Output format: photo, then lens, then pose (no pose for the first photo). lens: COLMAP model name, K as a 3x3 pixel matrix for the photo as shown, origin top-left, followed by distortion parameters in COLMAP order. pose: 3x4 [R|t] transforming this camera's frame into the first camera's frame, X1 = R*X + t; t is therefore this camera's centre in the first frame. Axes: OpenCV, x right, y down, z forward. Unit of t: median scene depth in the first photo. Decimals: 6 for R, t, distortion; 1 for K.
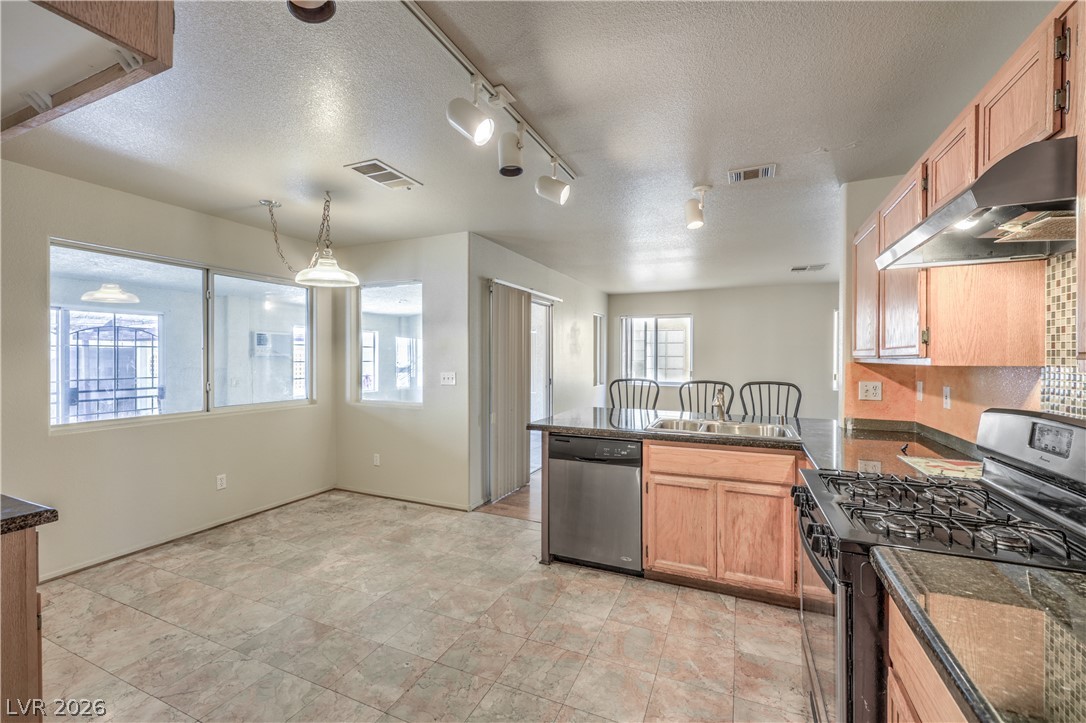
lens RADIAL K [[446.4, 0, 547.8], [0, 446.4, 358.9], [0, 0, 1]] dist [0.002587, 0.000752]
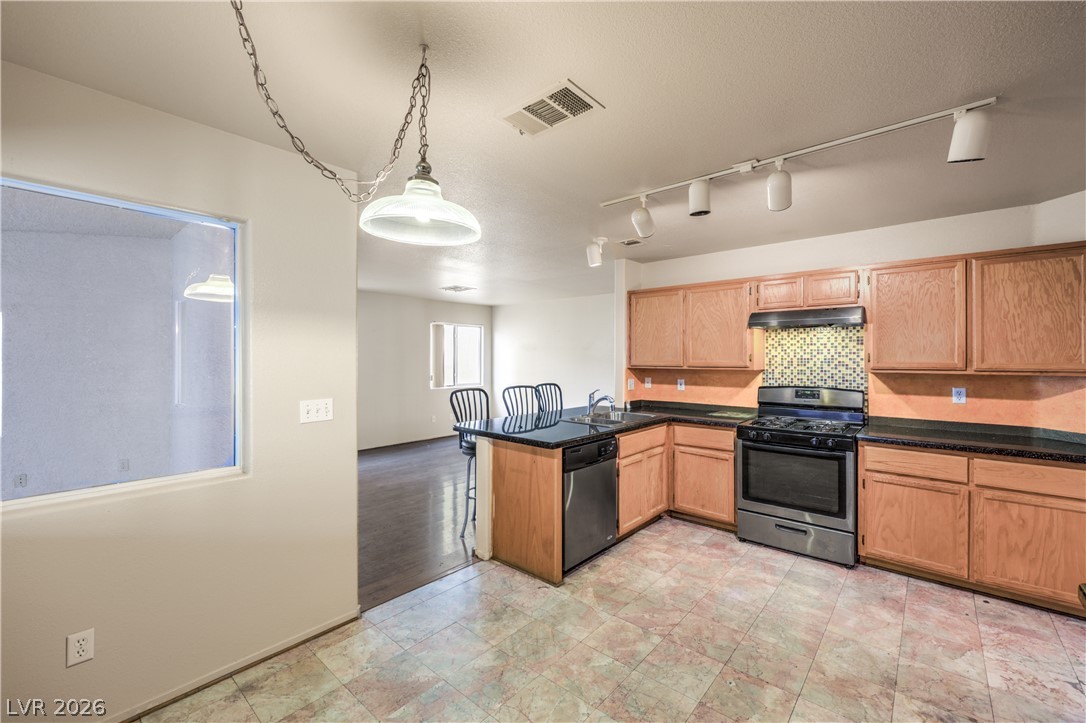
lens RADIAL K [[446.4, 0, 551.8], [0, 446.4, 355.2], [0, 0, 1]] dist [0.002587, 0.000752]
pose [[0.296453, 0.004625, 0.955036, -1.131351], [0.008713, 0.999934, -0.007547, -0.036142], [-0.955008, 0.010558, 0.296393, 0.878347]]
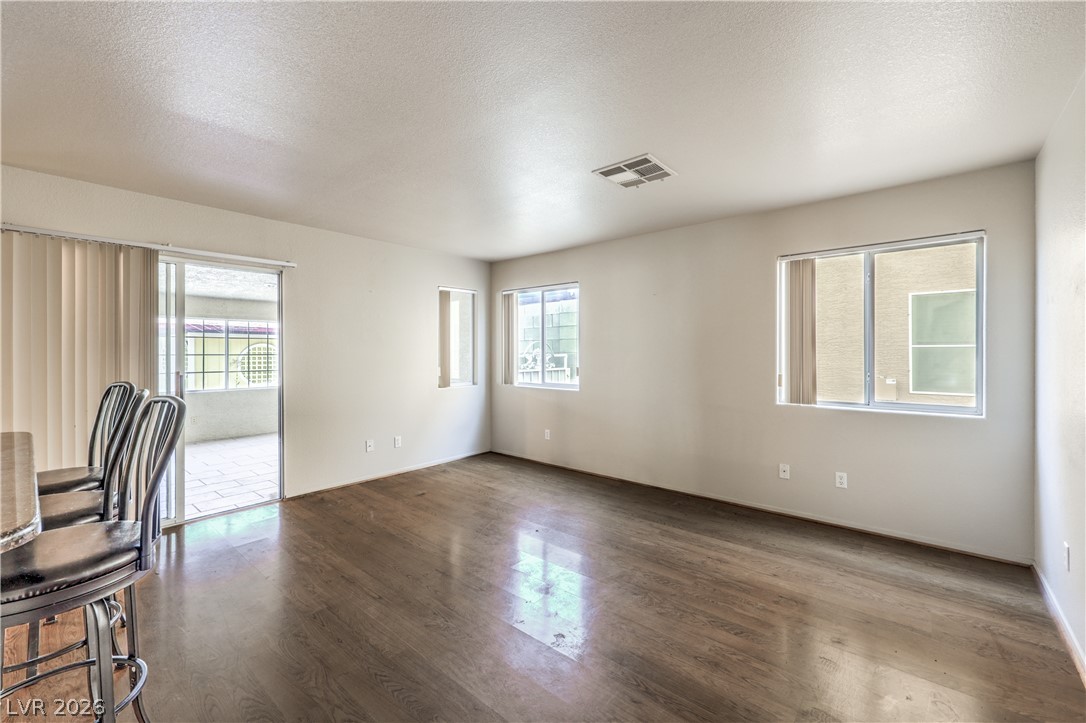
lens RADIAL K [[446.4, 0, 549.3], [0, 446.4, 350.1], [0, 0, 1]] dist [0.002587, 0.000752]
pose [[0.953757, 0.002562, -0.300568, 1.435504], [-0.002401, 0.999997, 0.000905, 0.000690], [0.300569, -0.000142, 0.953760, 1.101537]]
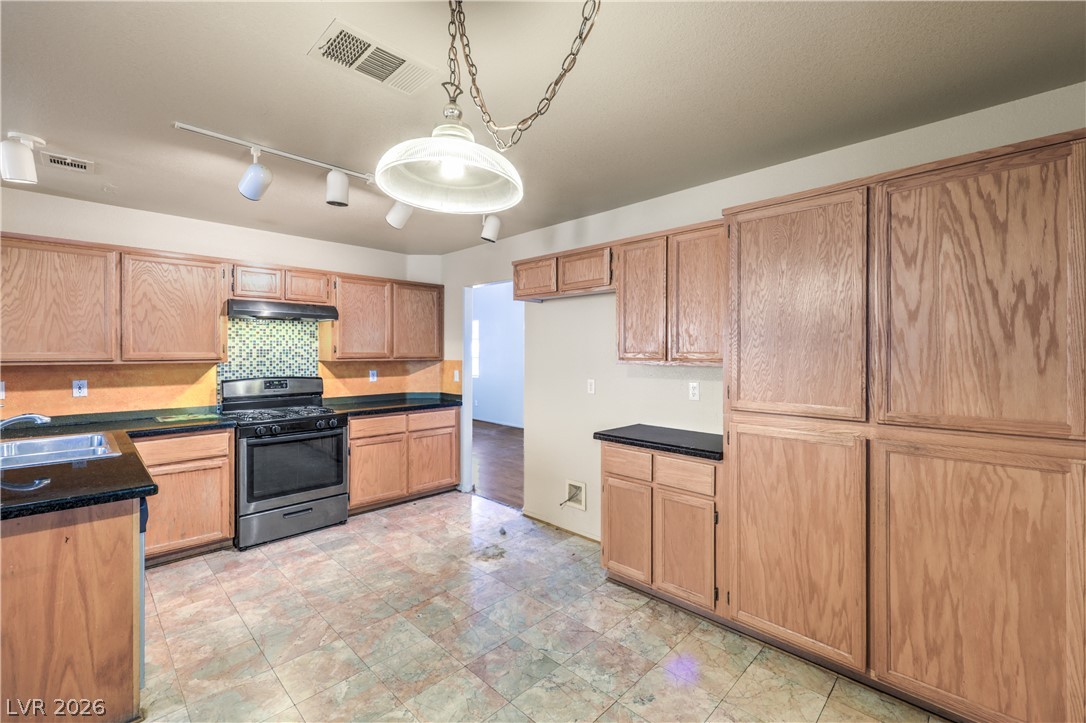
lens RADIAL K [[466.1, 0, 540.2], [0, 466.1, 352.3], [0, 0, 1]] dist [0.002726, 0.000714]
pose [[-0.929484, -0.003530, 0.368846, -0.883455], [0.001221, 0.999919, 0.012647, -0.039088], [-0.368861, 0.012205, -0.929404, 1.666965]]
